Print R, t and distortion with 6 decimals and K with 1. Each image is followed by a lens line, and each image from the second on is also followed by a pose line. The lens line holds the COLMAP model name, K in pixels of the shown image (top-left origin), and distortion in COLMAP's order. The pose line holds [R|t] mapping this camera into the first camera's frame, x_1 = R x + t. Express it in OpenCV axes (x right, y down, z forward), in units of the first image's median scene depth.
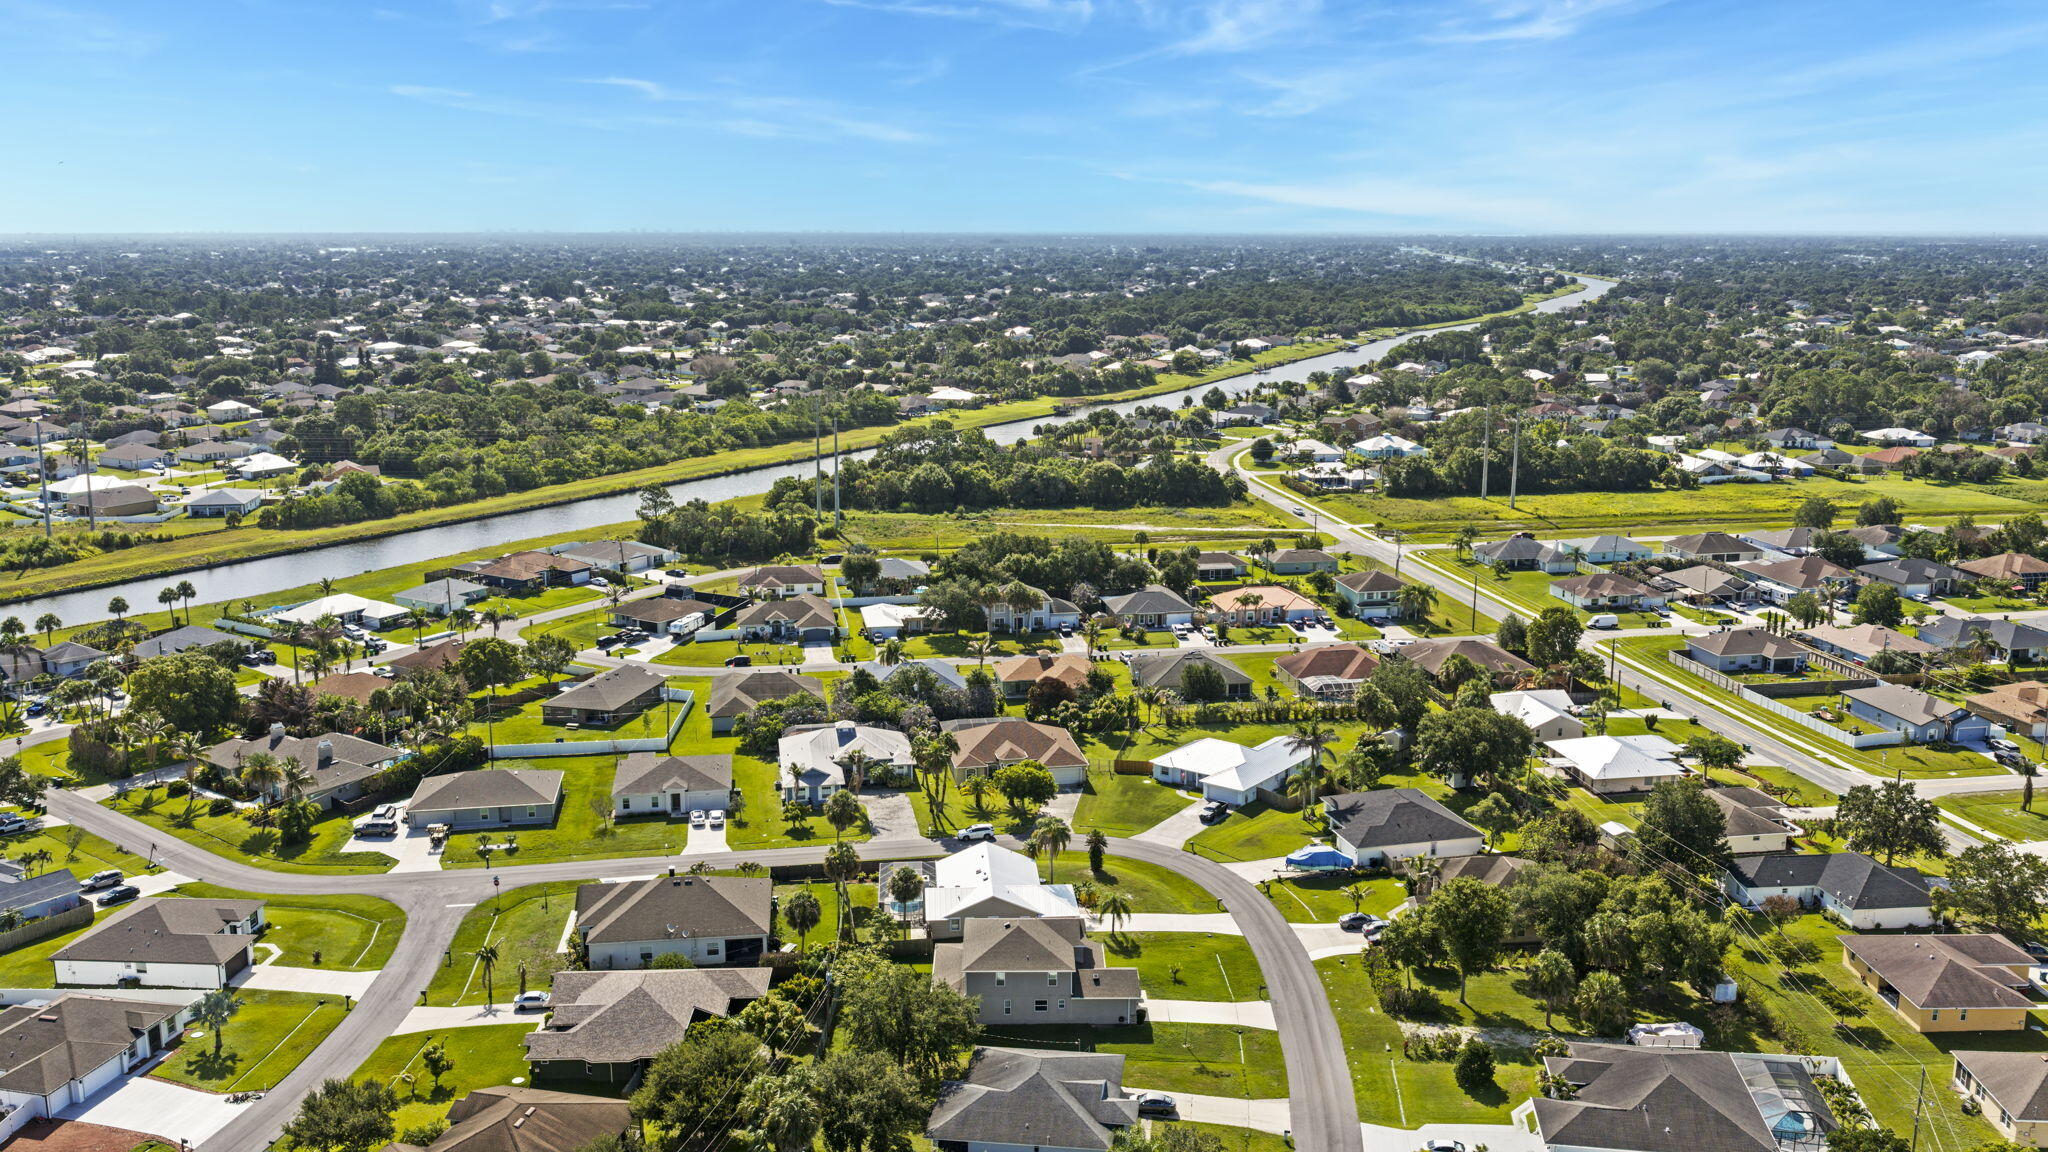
lens RADIAL K [[1706.1, 0, 1024.0], [0, 1706.1, 576.0], [0, 0, 1]] dist [0.040564, -0.082595]
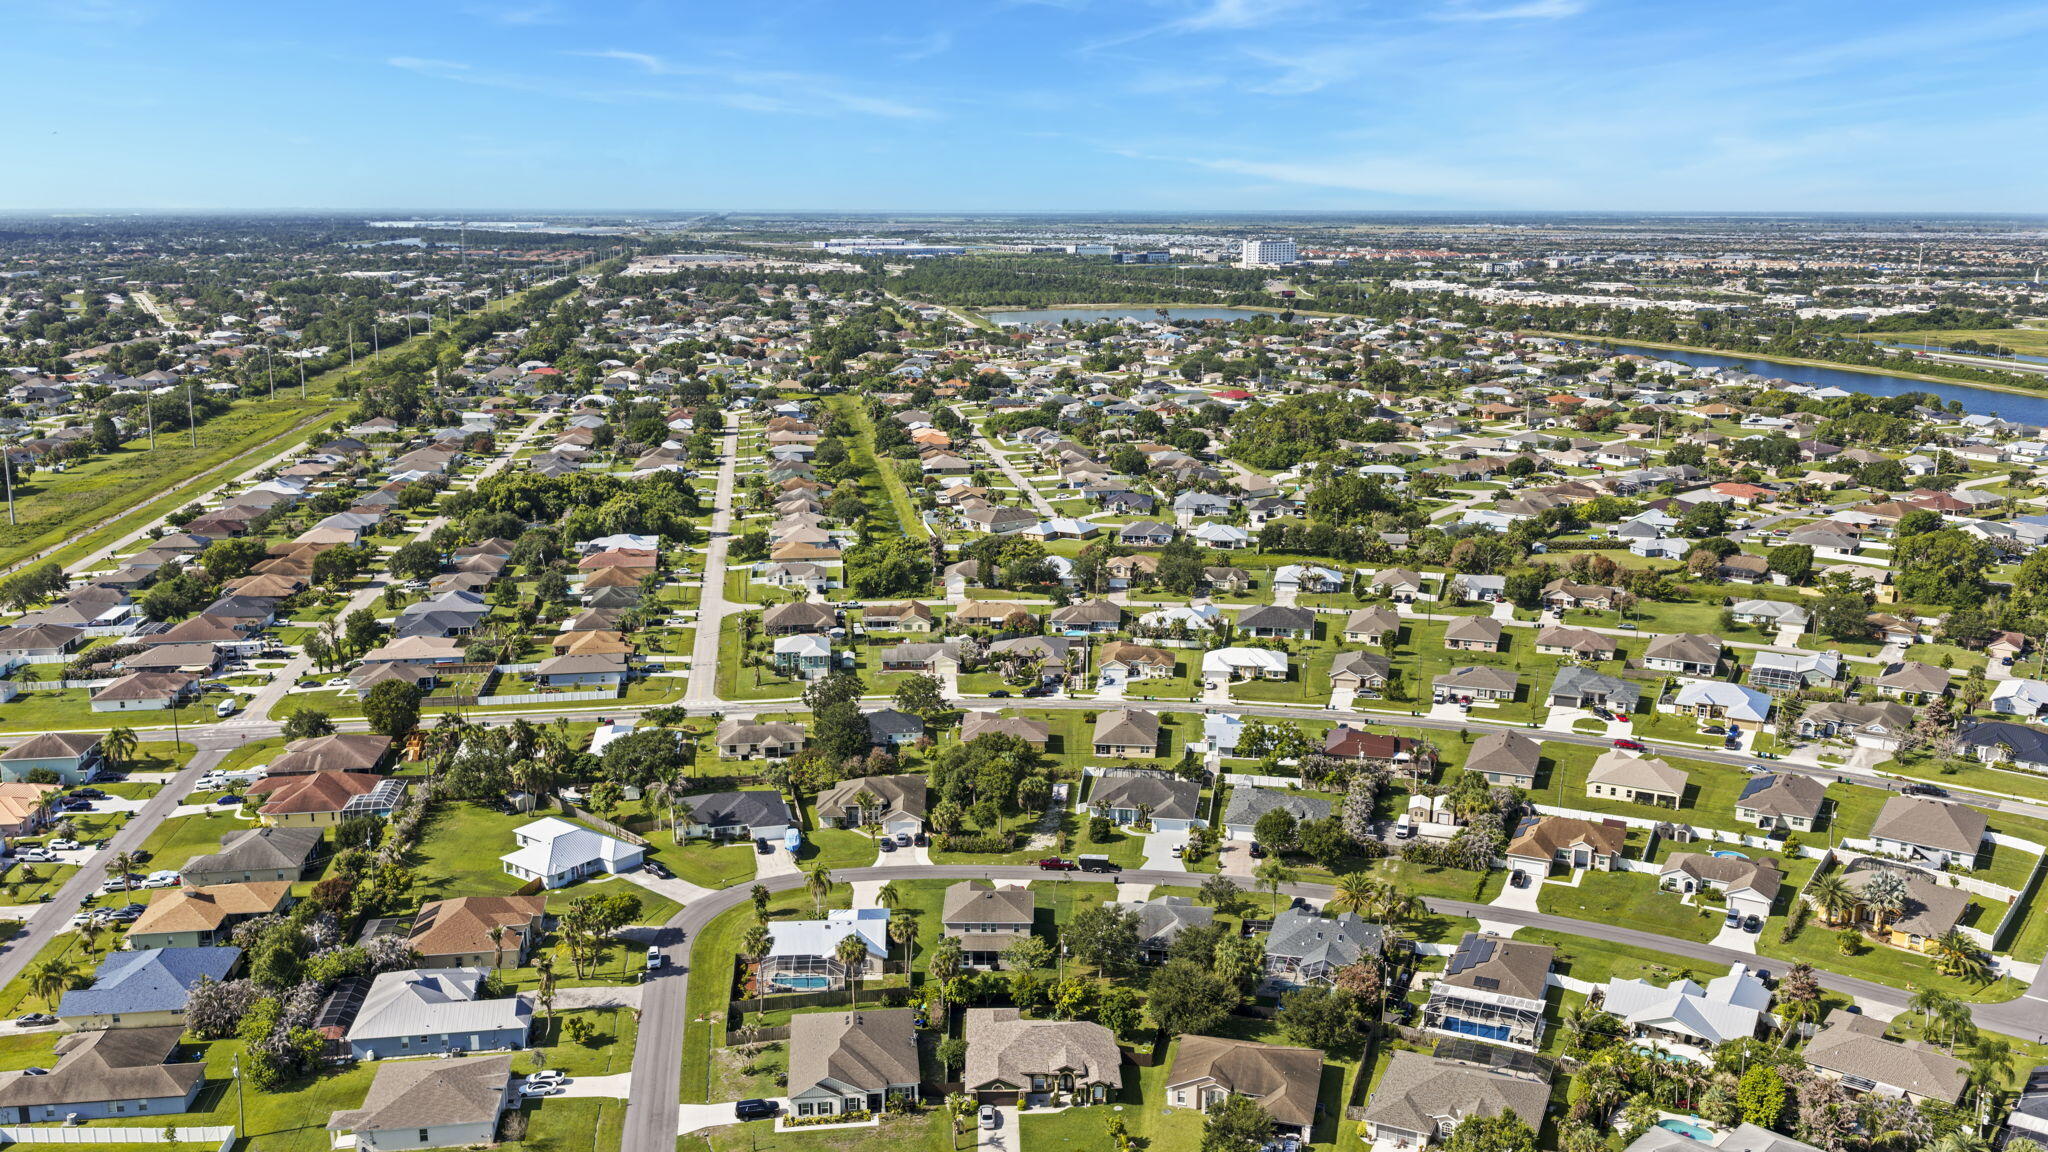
lens RADIAL K [[1706.1, 0, 1024.0], [0, 1706.1, 576.0], [0, 0, 1]] dist [0.040564, -0.082595]
pose [[0.013543, -0.214600, 0.976608, -0.840253], [0.200381, 0.957467, 0.207615, -0.214386], [-0.979624, 0.192882, 0.055969, 0.519199]]
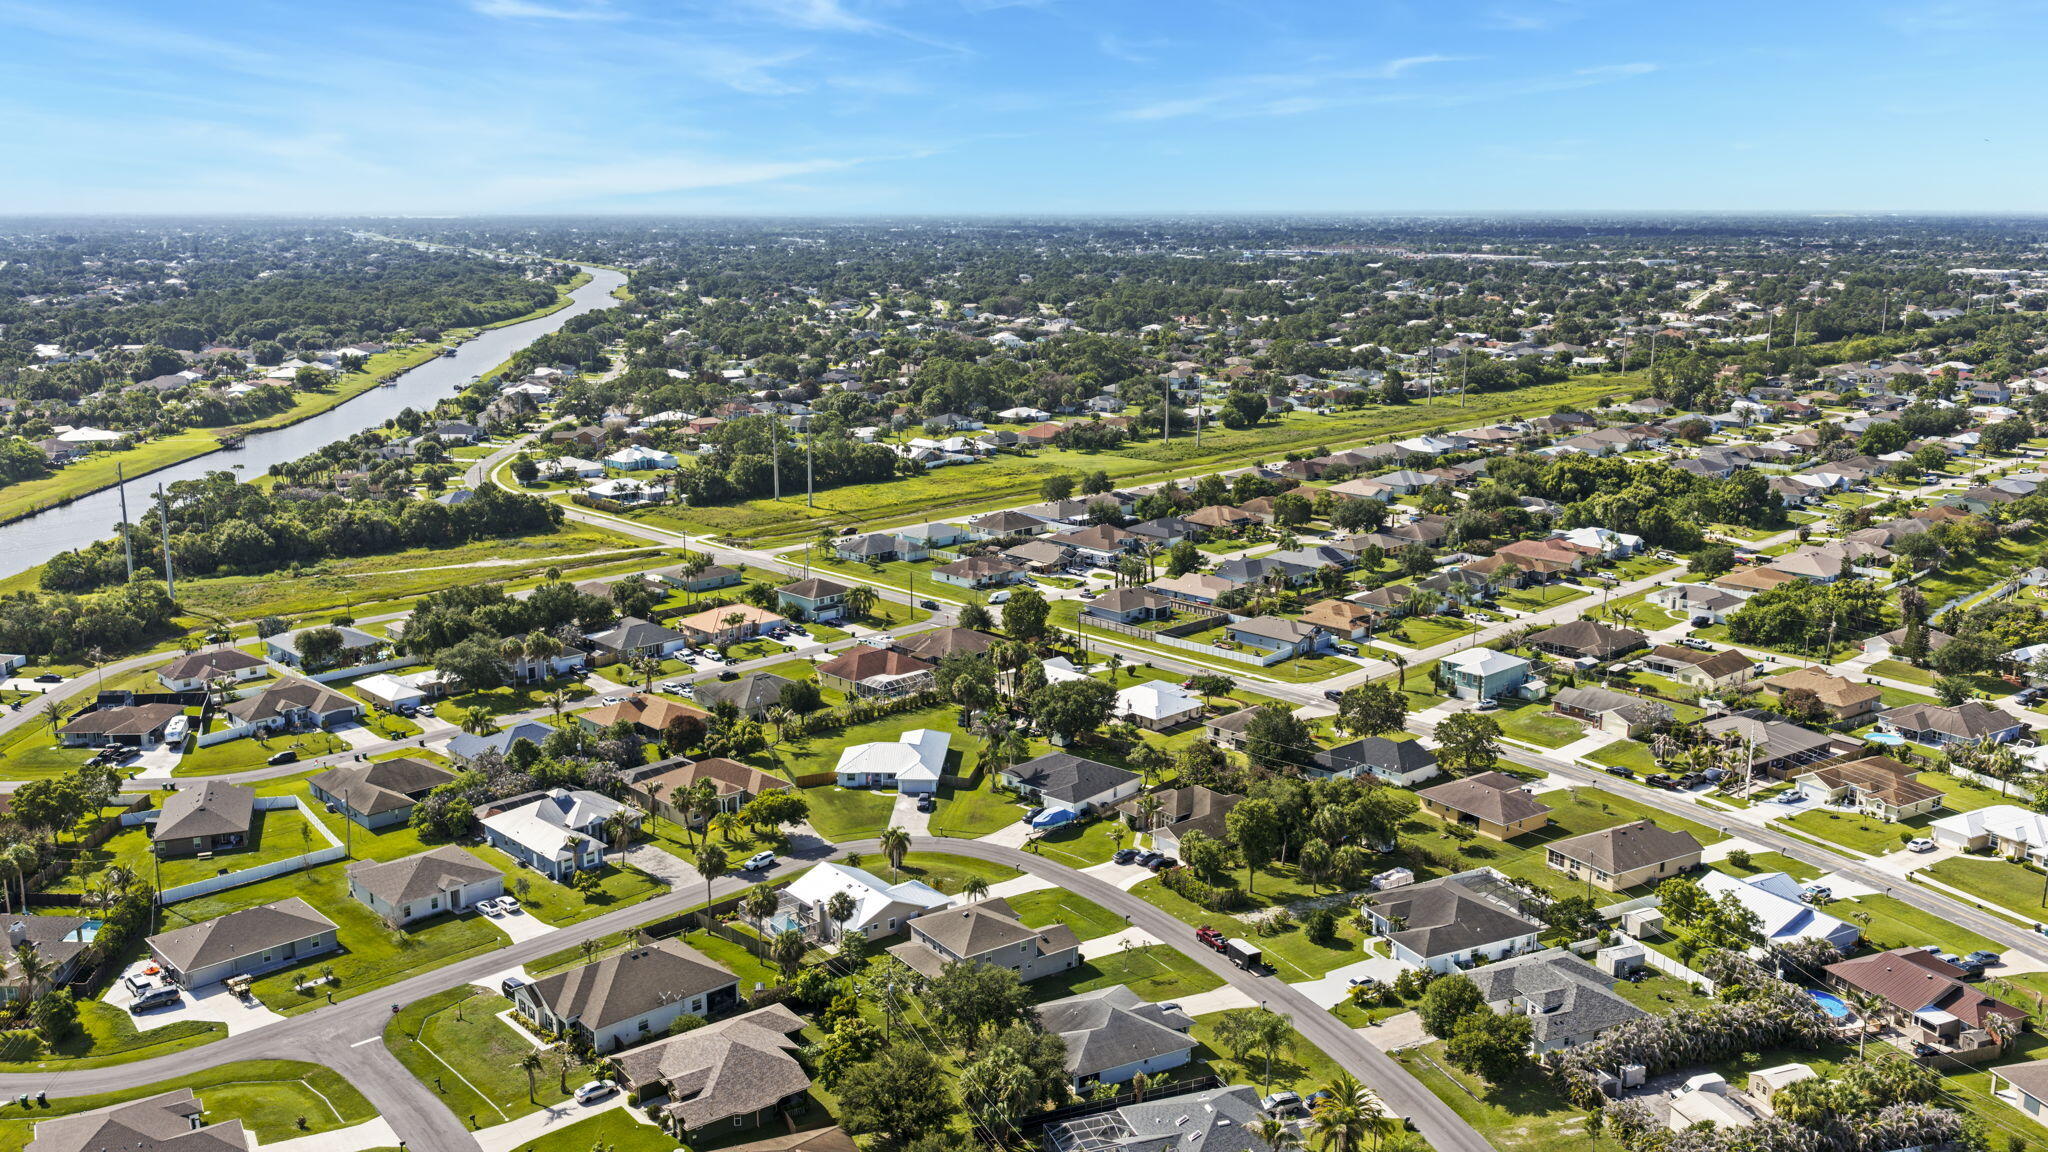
lens RADIAL K [[1706.1, 0, 1024.0], [0, 1706.1, 576.0], [0, 0, 1]] dist [0.040564, -0.082595]
pose [[0.820498, -0.123237, 0.558208, -0.387034], [0.115854, 0.992070, 0.048730, -0.054231], [-0.559787, 0.024688, 0.828269, -0.017878]]
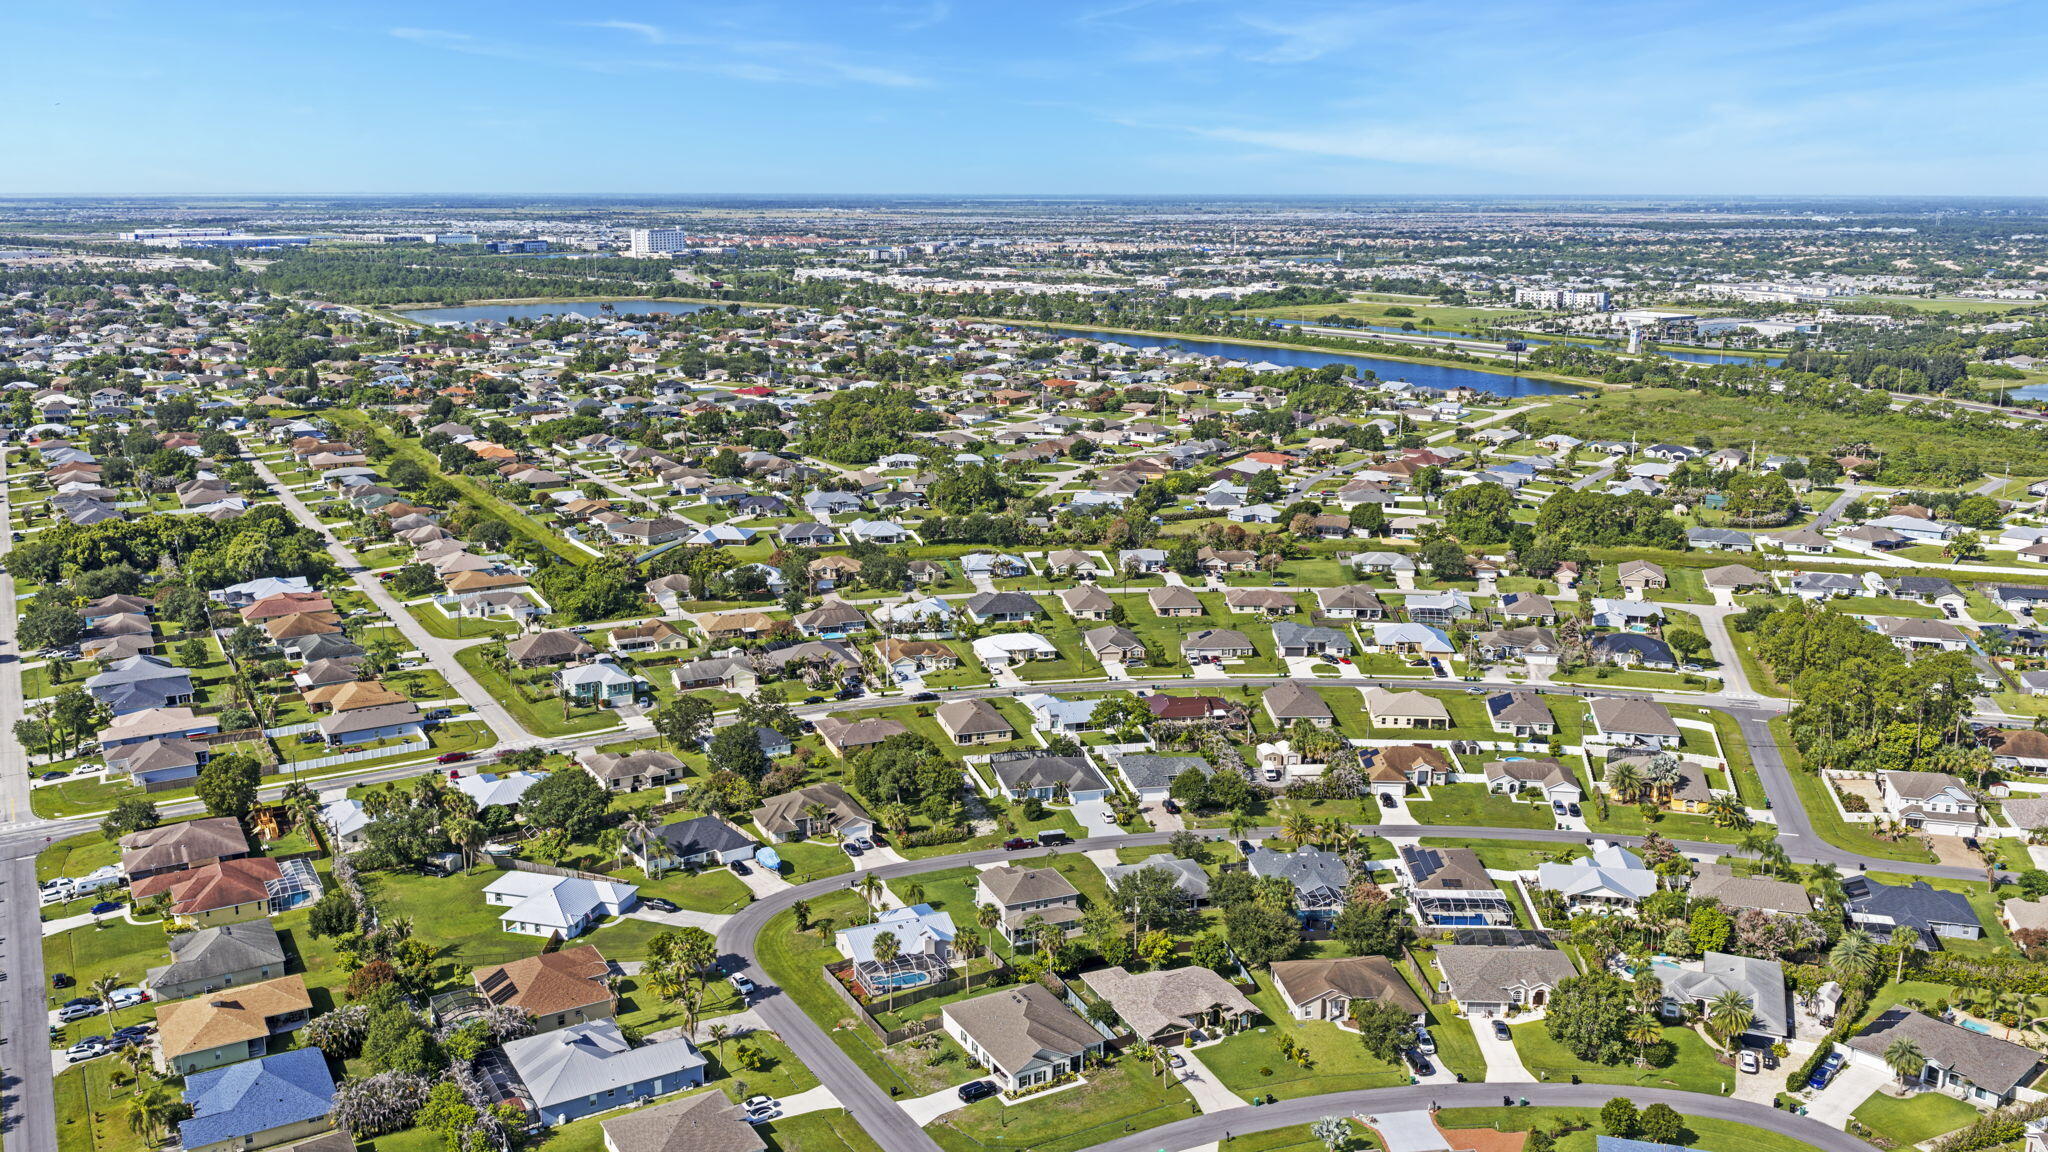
lens RADIAL K [[1706.1, 0, 1024.0], [0, 1706.1, 576.0], [0, 0, 1]] dist [0.040564, -0.082595]
pose [[-0.363179, -0.209170, 0.907937, -0.860032], [0.186842, 0.938329, 0.290909, -0.321495], [-0.912793, 0.275293, -0.301699, 0.870960]]
